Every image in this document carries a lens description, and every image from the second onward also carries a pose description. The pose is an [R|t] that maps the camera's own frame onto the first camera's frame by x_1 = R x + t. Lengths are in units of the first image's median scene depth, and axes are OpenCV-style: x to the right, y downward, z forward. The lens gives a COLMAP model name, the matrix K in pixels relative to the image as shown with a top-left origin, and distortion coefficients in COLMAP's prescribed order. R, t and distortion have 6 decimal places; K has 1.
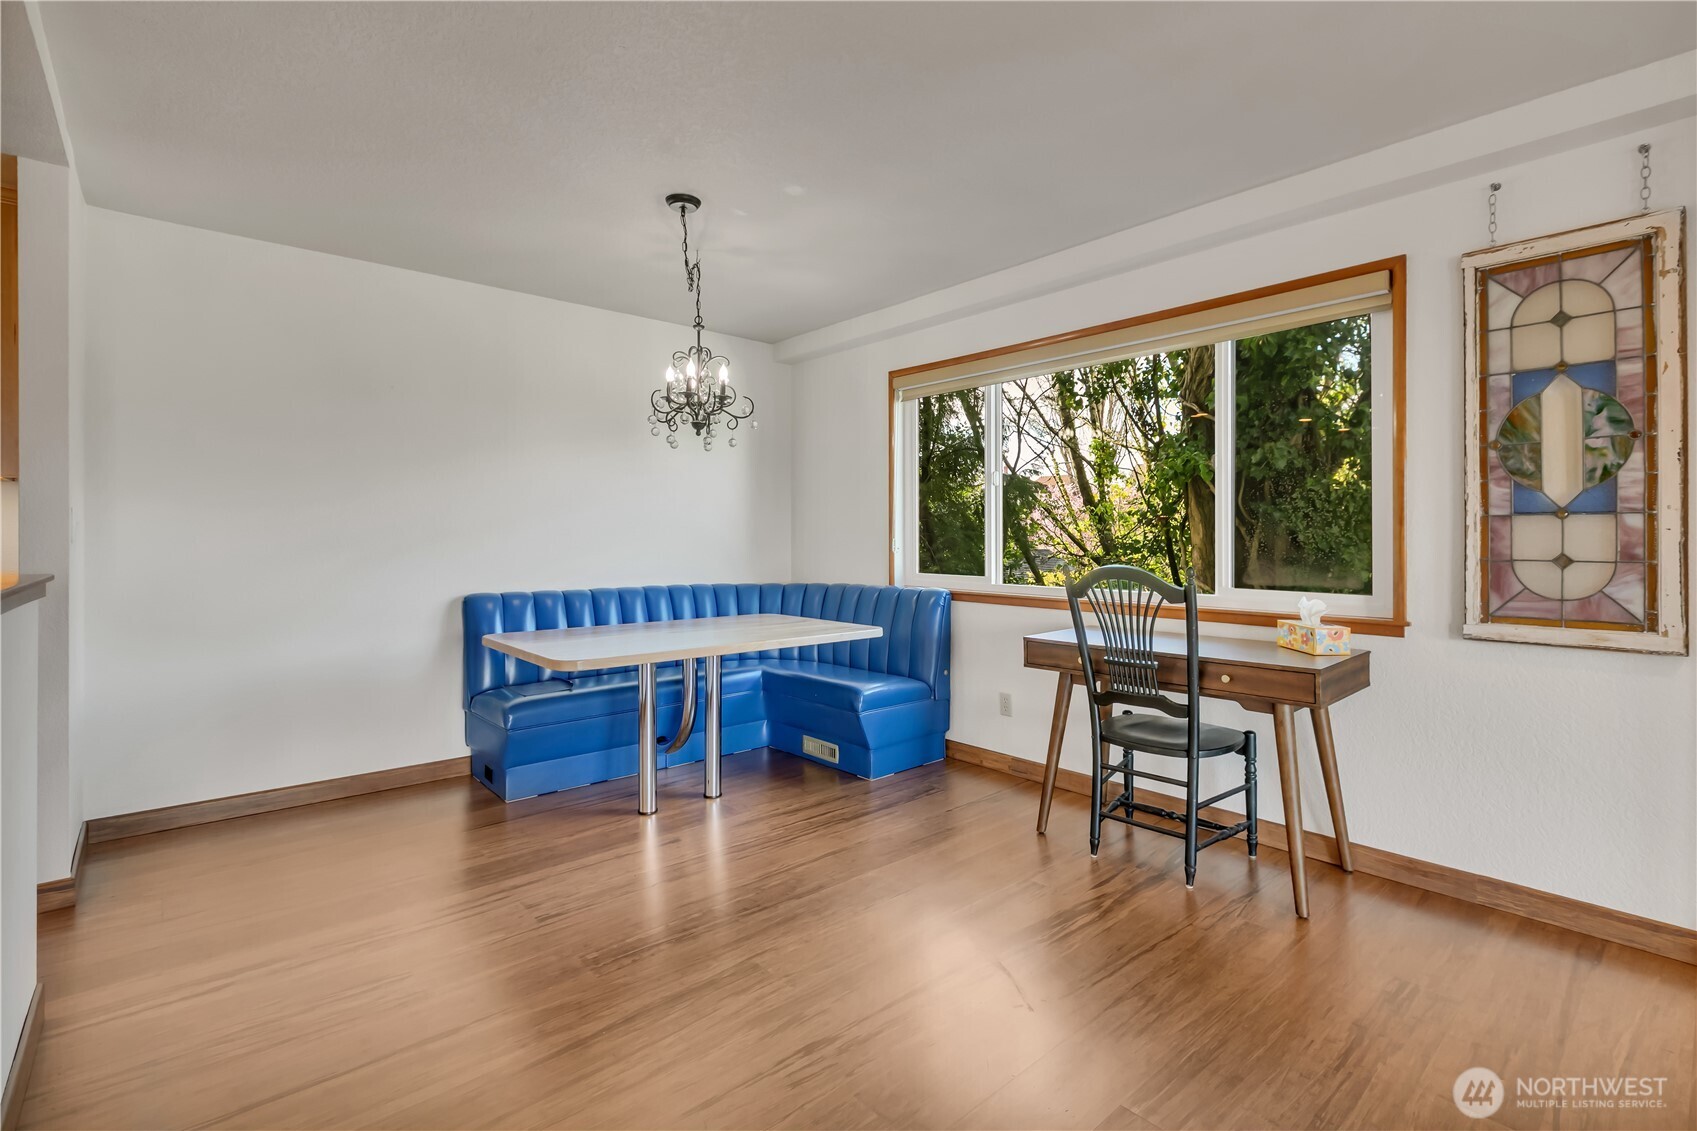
lens RADIAL K [[779.0, 0, 855.6], [0, 779.0, 544.8], [0, 0, 1]] dist [-0.000489, 0.000060]
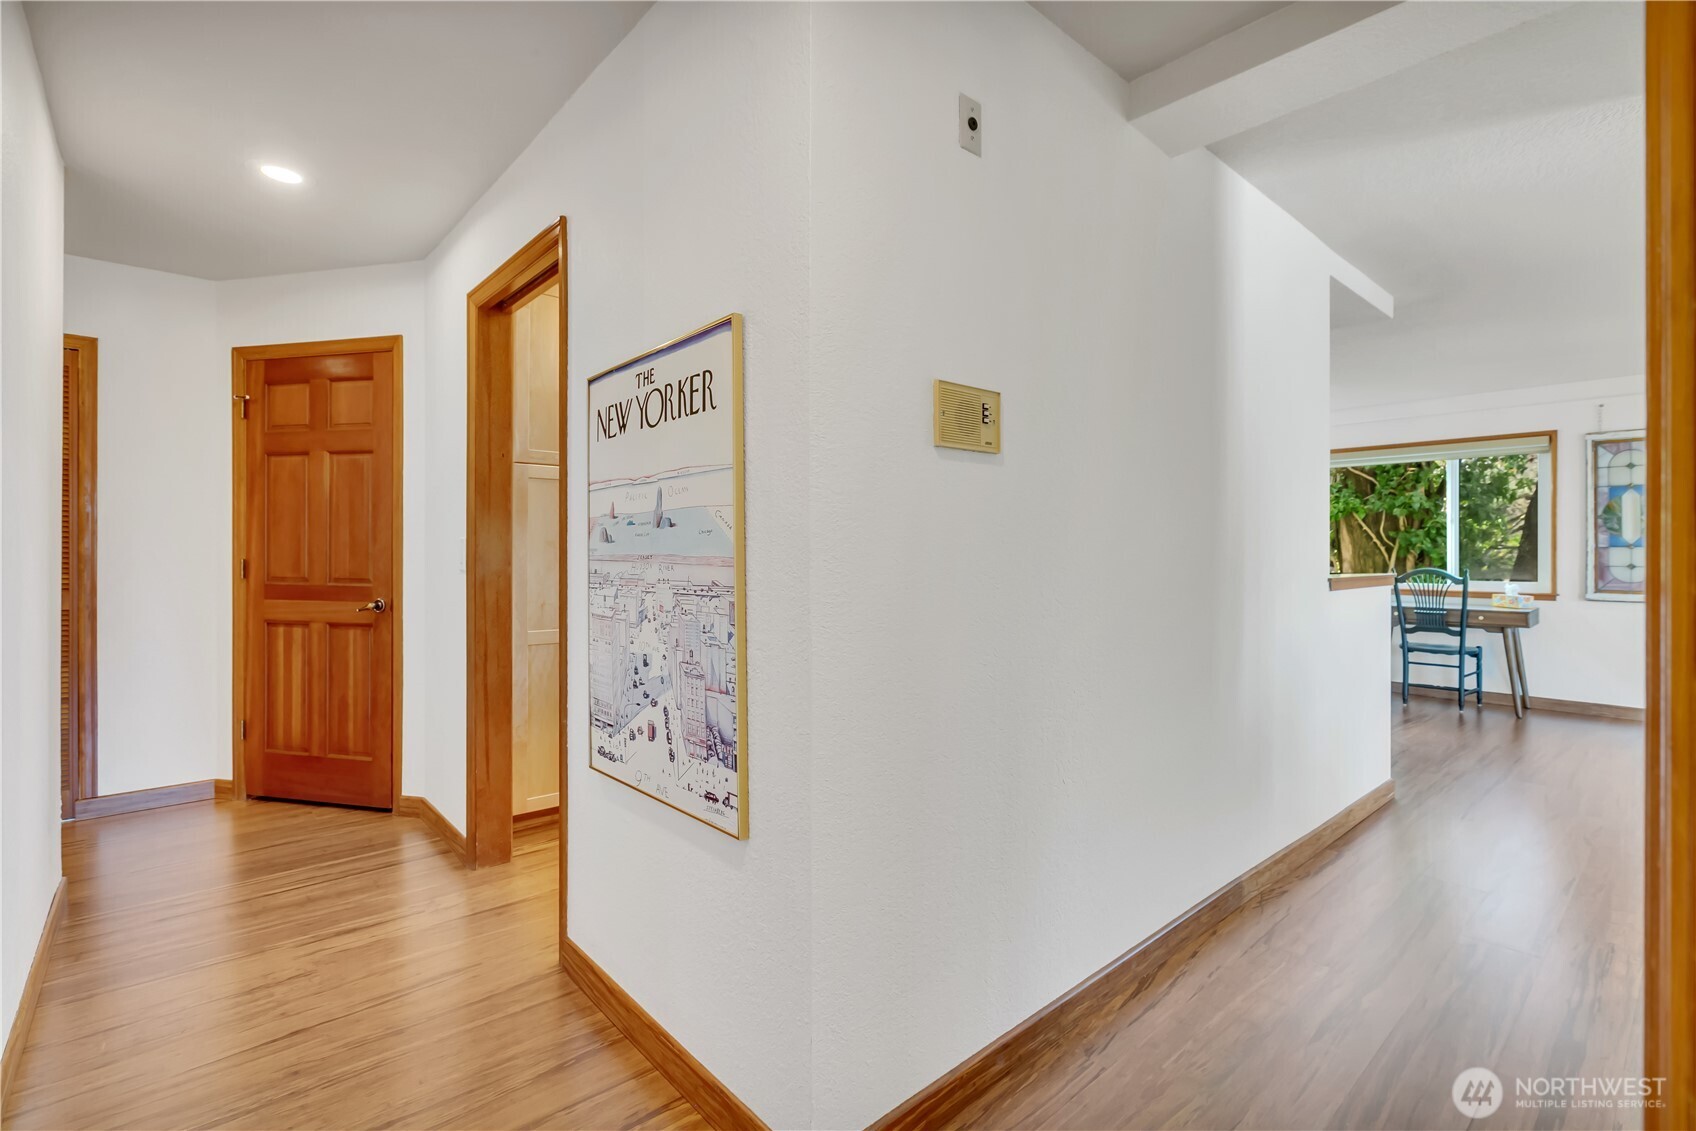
lens RADIAL K [[777.1, 0, 850.7], [0, 777.1, 559.9], [0, 0, 1]] dist [-0.000194, -0.000177]
pose [[0.999981, -0.001217, 0.006121, -1.384811], [0.001198, 0.999994, 0.003206, -0.008830], [-0.006125, -0.003198, 0.999976, -1.262631]]
